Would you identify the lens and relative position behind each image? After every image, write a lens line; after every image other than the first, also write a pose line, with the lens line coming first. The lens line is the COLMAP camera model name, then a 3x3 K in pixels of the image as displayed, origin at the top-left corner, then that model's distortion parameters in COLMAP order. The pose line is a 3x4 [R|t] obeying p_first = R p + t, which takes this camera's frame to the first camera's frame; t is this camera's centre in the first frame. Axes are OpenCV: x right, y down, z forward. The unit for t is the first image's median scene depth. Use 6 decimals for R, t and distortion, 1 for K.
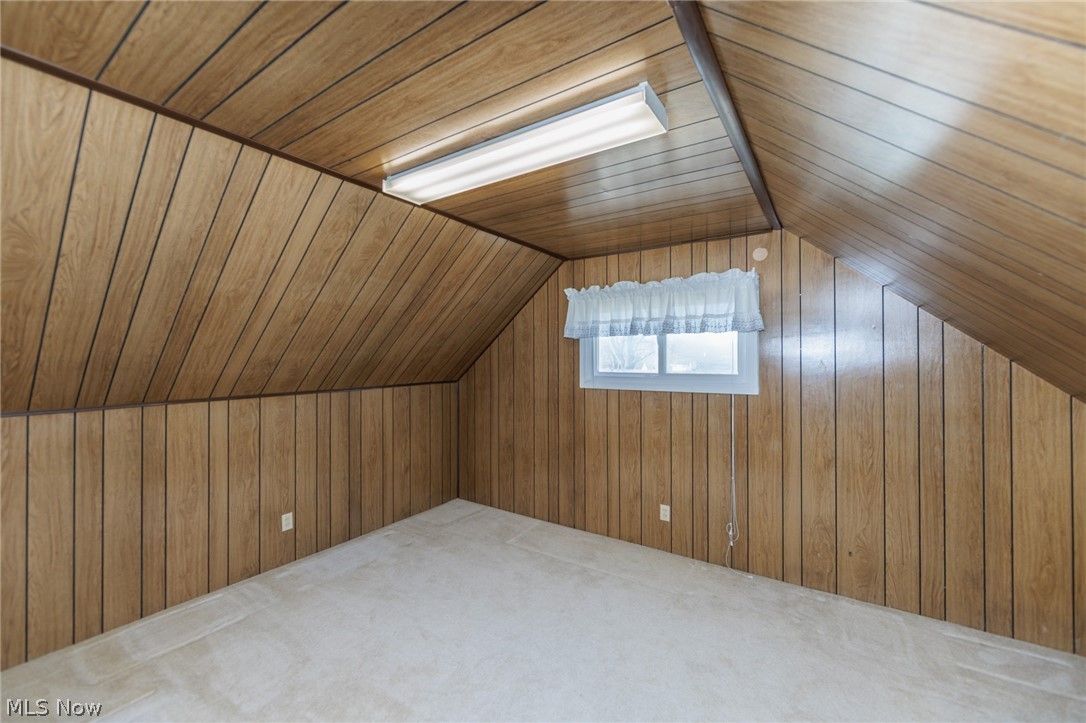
lens RADIAL K [[440.1, 0, 541.1], [0, 440.1, 356.0], [0, 0, 1]] dist [0.000224, 0.000160]
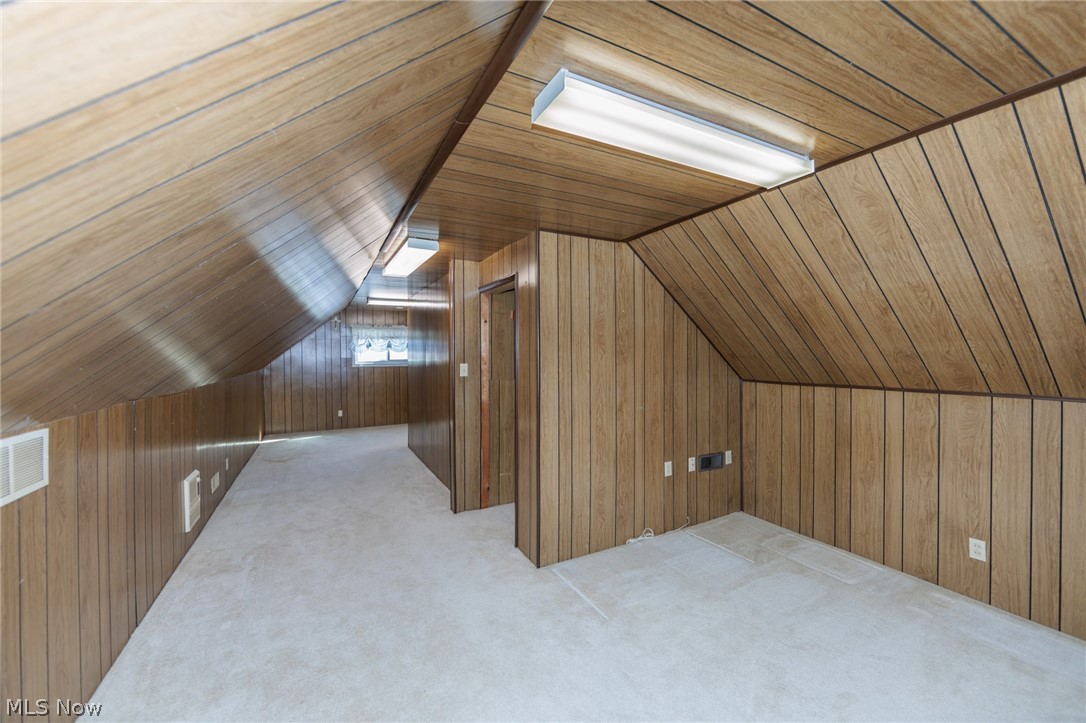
lens RADIAL K [[440.1, 0, 541.1], [0, 440.1, 356.0], [0, 0, 1]] dist [0.000224, 0.000160]
pose [[-0.491929, 0.007356, -0.870604, 0.629799], [0.004904, 0.999972, 0.005678, 0.008040], [0.870621, -0.001476, -0.491951, 0.815733]]
